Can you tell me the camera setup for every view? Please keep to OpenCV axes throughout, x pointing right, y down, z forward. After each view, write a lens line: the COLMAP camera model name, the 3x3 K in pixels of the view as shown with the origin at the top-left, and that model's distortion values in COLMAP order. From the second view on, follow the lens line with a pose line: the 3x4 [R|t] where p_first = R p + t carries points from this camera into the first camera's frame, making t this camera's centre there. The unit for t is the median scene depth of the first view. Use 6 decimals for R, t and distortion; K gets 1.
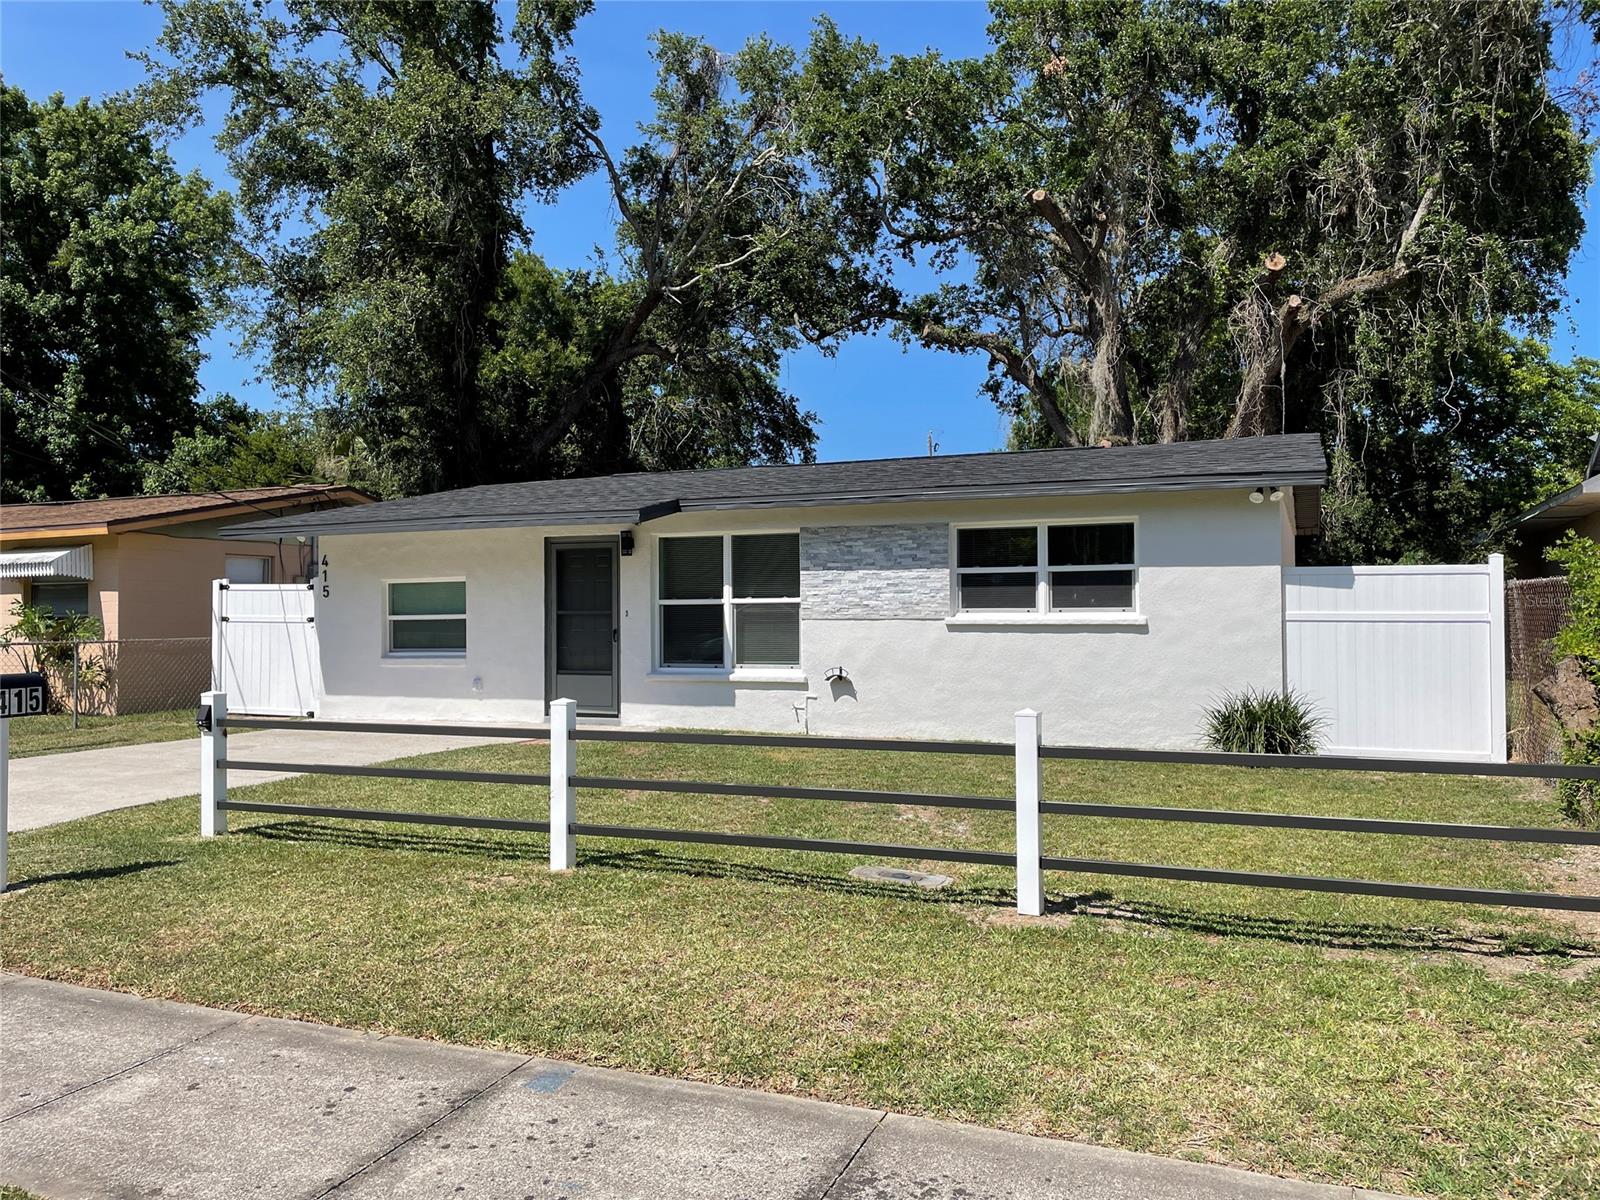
lens RADIAL K [[1211.7, 0, 800.0], [0, 1211.7, 600.0], [0, 0, 1]] dist [0.101619, -0.133365]
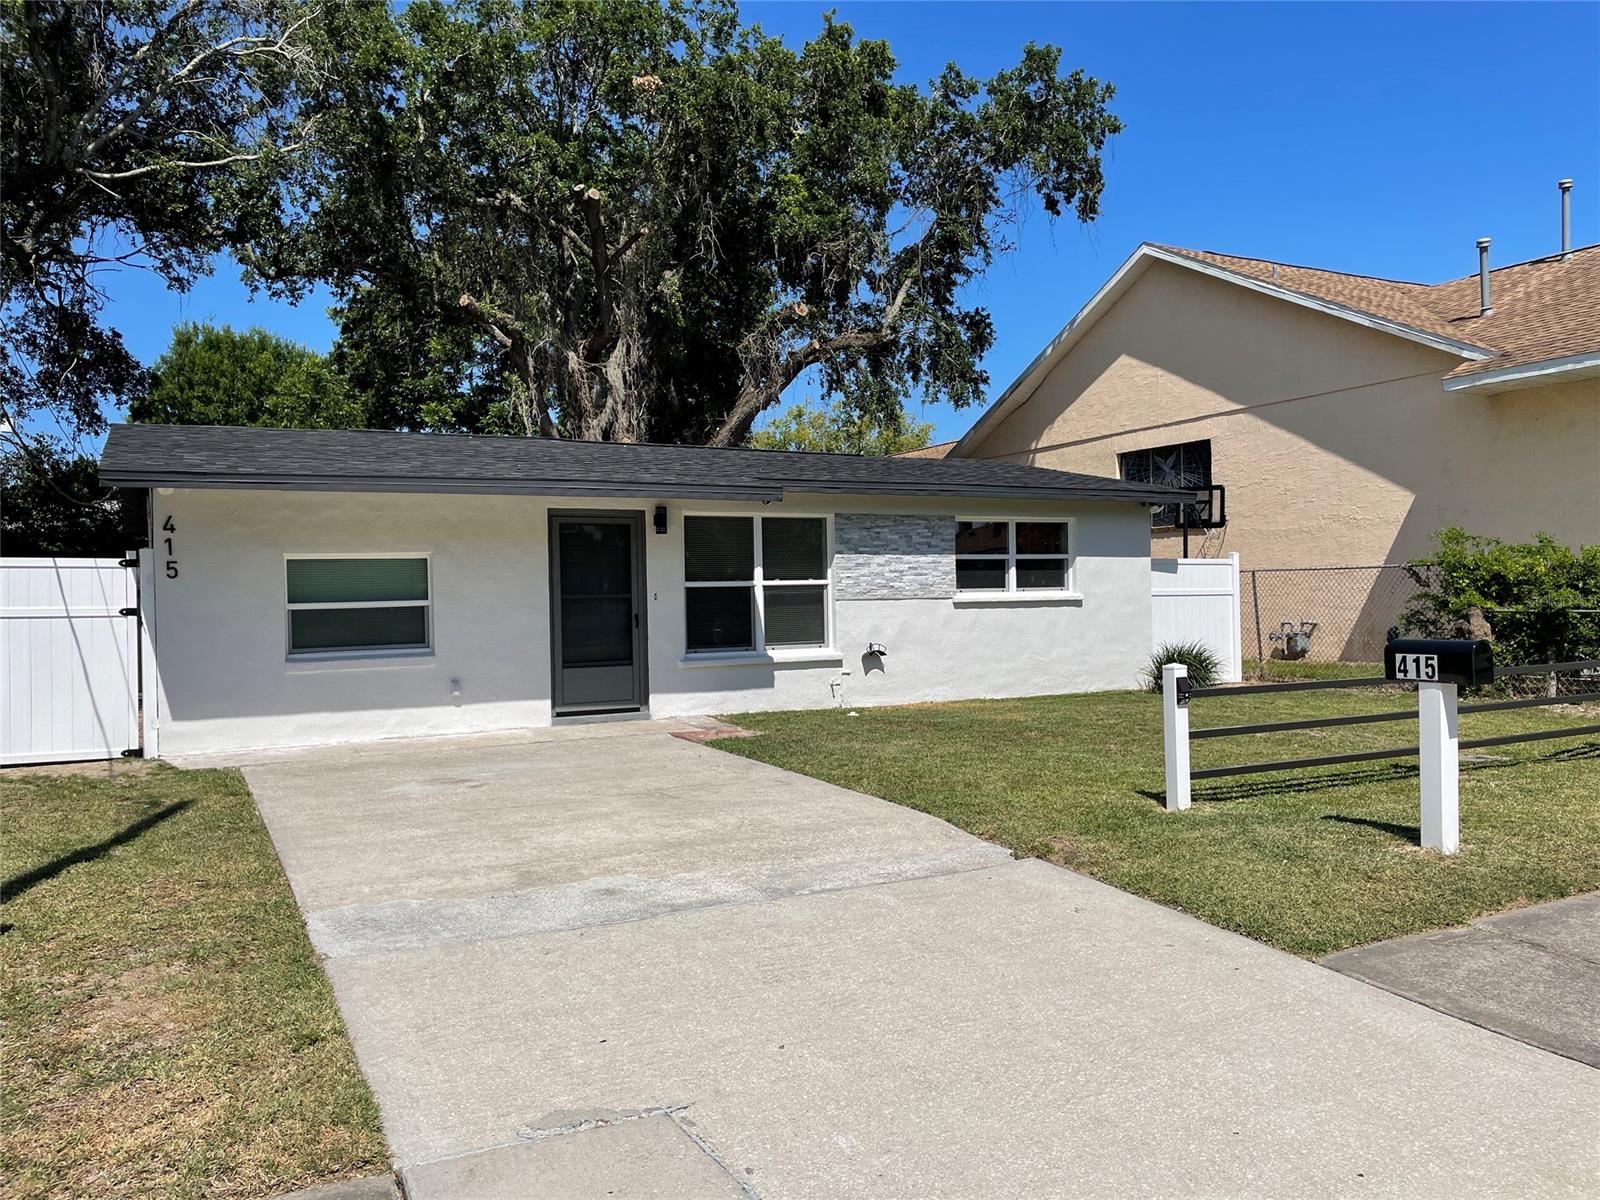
lens RADIAL K [[1211.7, 0, 800.0], [0, 1211.7, 600.0], [0, 0, 1]] dist [0.101619, -0.133365]
pose [[0.628052, -0.009243, 0.778116, -0.828124], [0.004804, 0.999956, 0.008000, 0.007147], [-0.778156, -0.001286, 0.628069, 0.354968]]
